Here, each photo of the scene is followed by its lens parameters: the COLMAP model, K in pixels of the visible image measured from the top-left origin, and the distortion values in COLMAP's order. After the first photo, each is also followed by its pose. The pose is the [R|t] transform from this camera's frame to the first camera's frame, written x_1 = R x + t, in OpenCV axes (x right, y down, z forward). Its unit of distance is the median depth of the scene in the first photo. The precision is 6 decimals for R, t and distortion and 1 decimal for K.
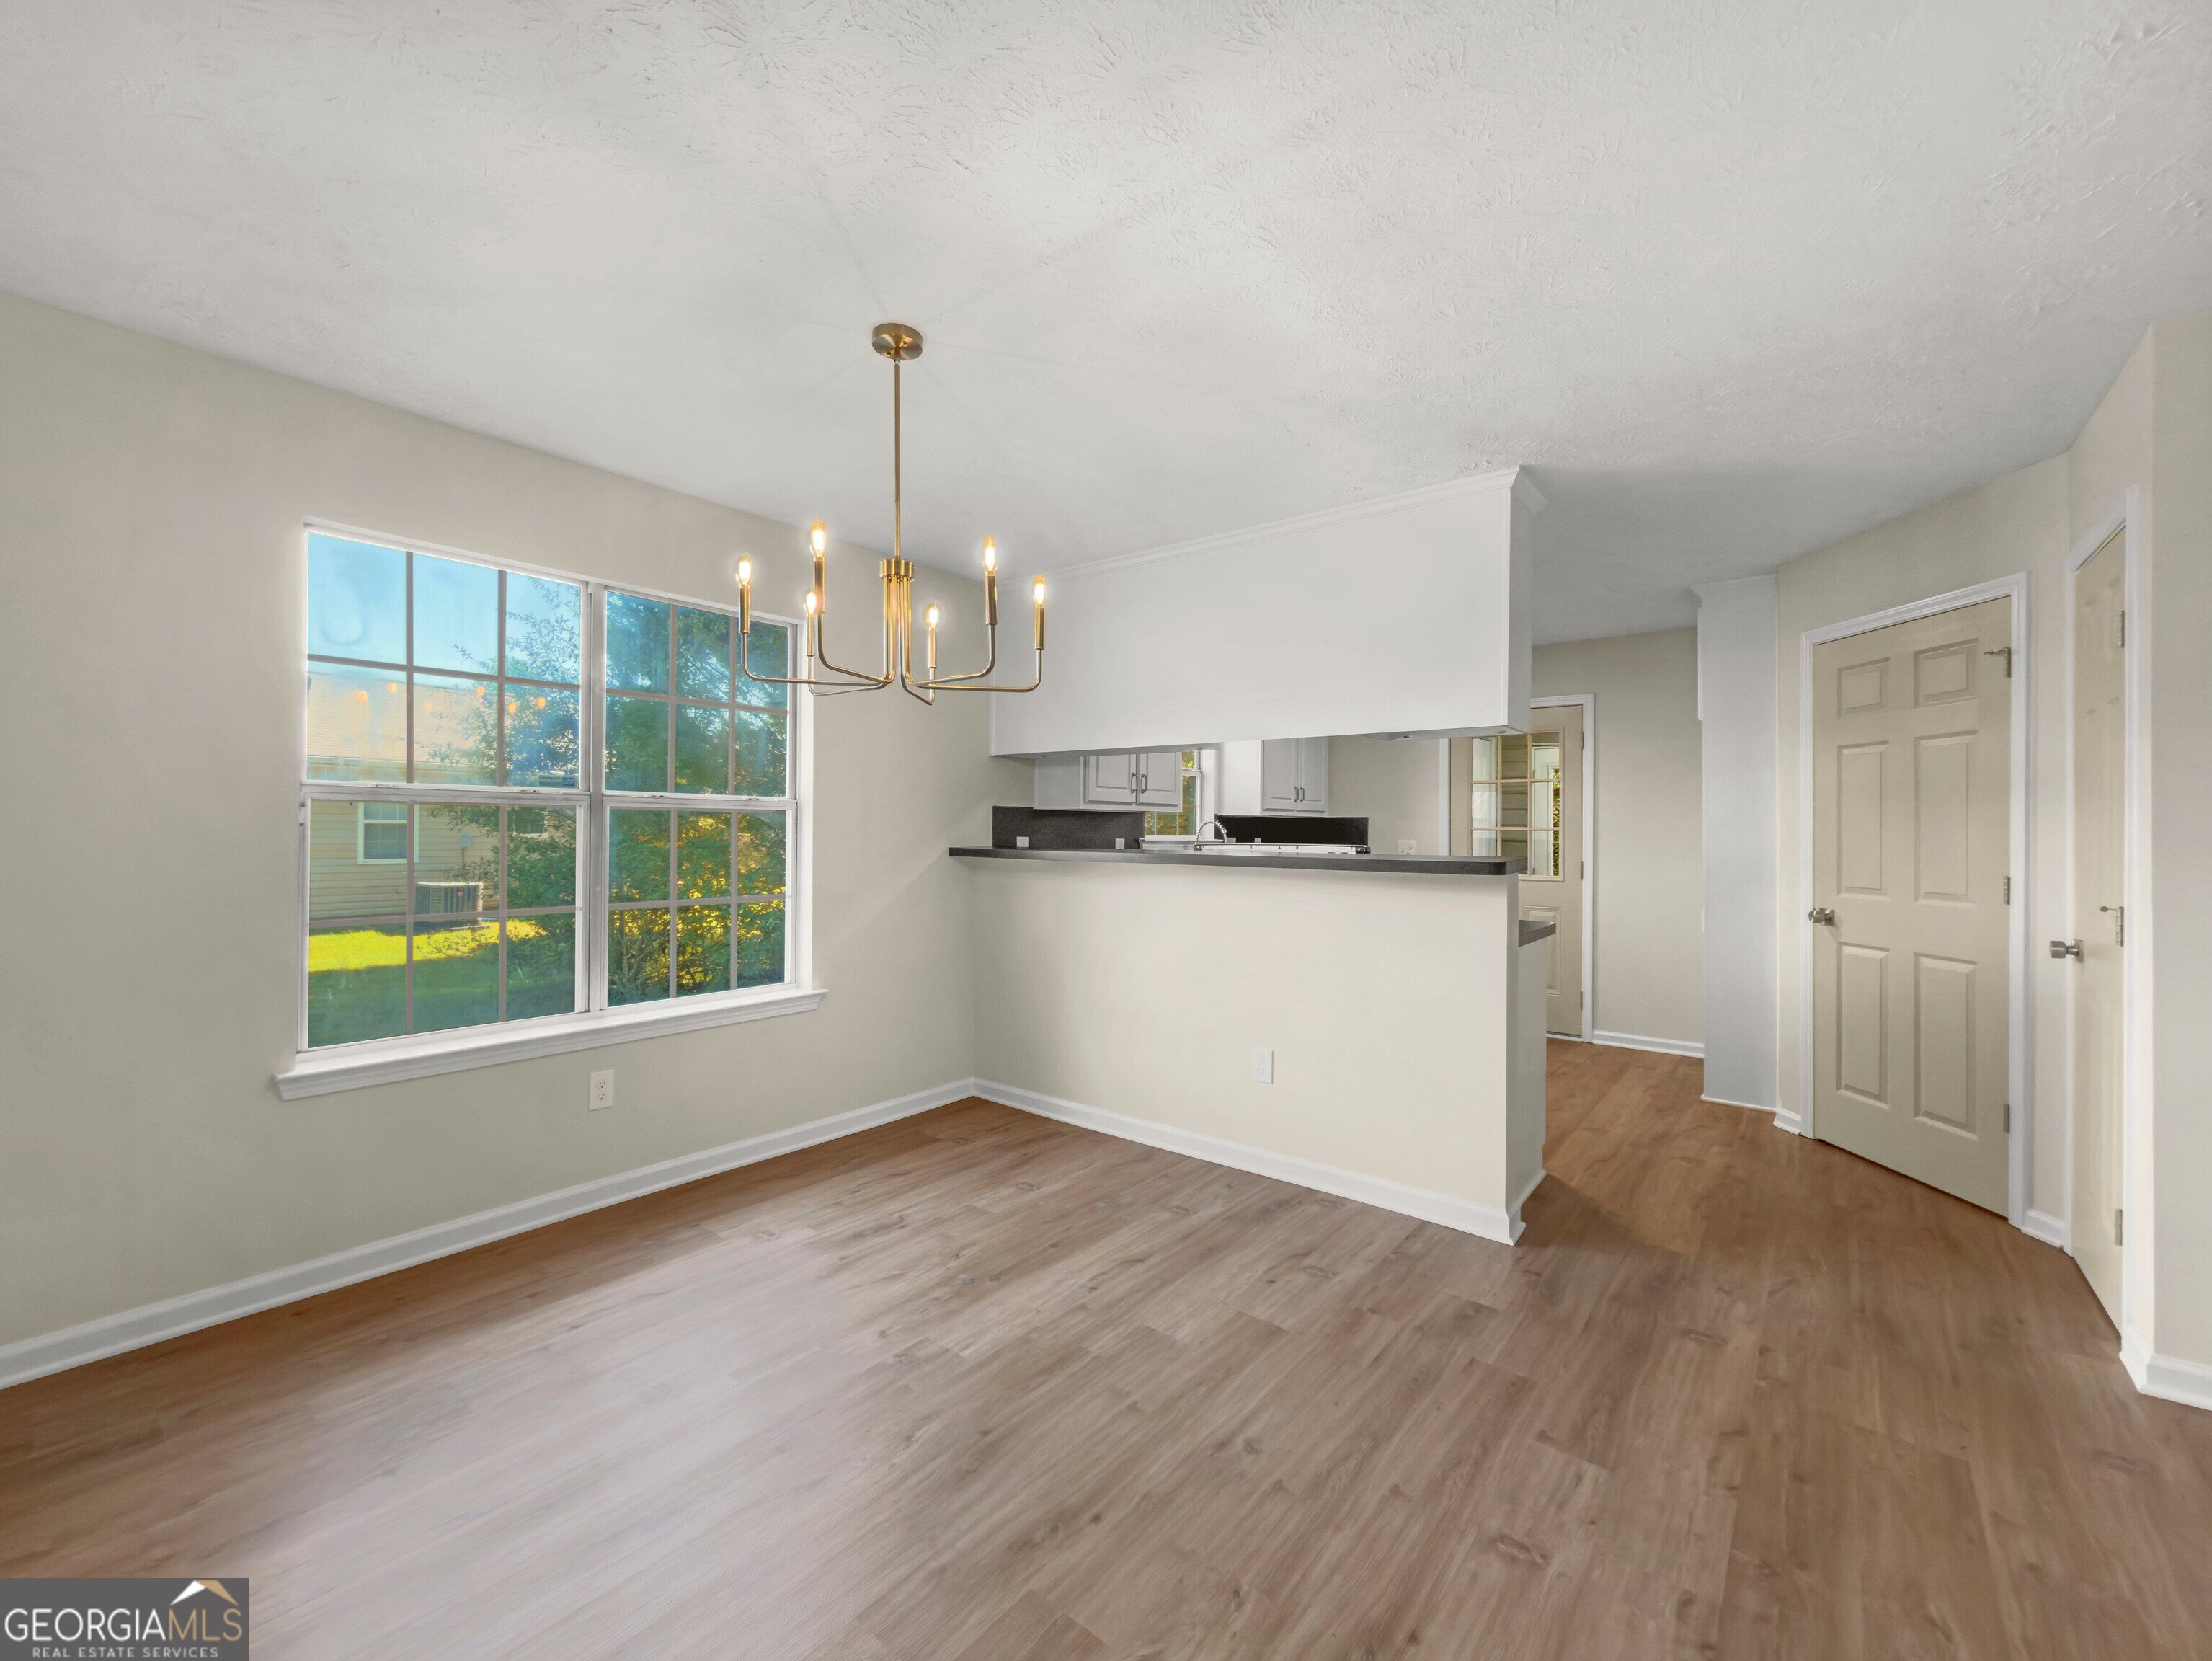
lens RADIAL K [[894.1, 0, 1108.6], [0, 894.1, 830.1], [0, 0, 1]] dist [0.001916, -0.000935]
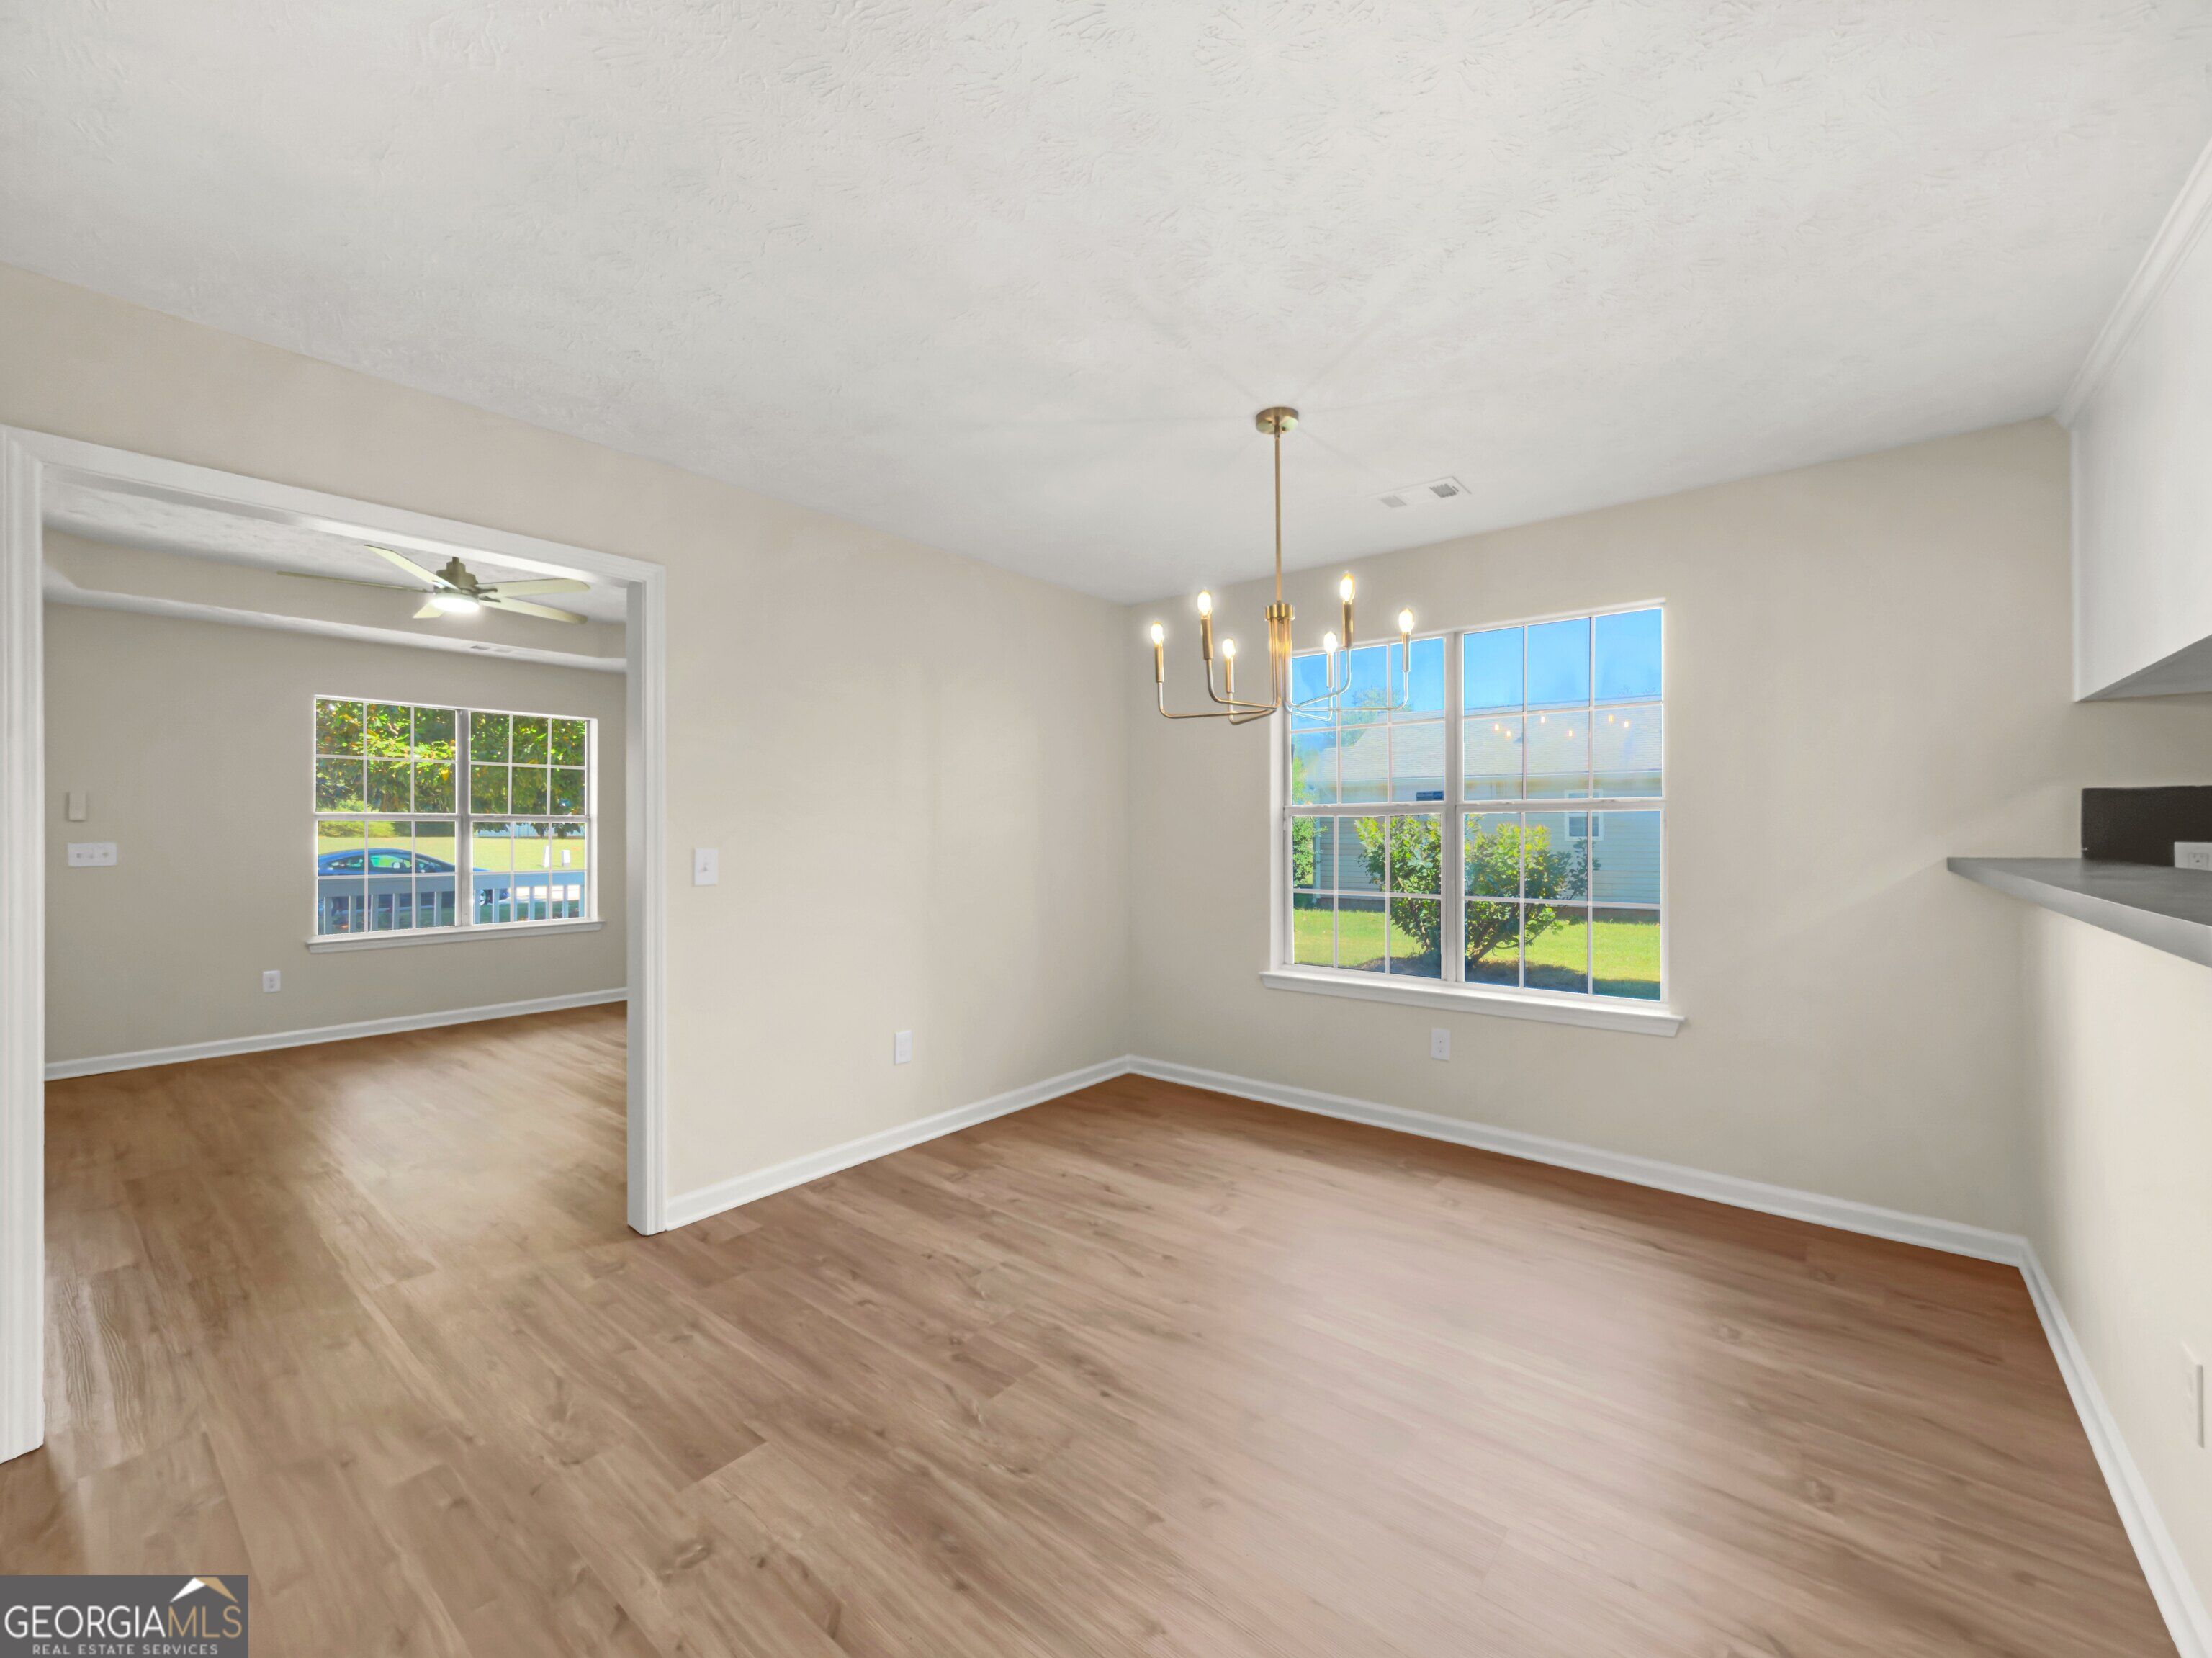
lens RADIAL K [[887.8, 0, 1113.8], [0, 887.8, 825.2], [0, 0, 1]] dist [0.000094, 0.000073]
pose [[0.009759, -0.010128, -0.999901, 0.784427], [-0.000214, 0.999949, -0.010130, 0.003860], [0.999952, 0.000313, 0.009757, 0.651808]]
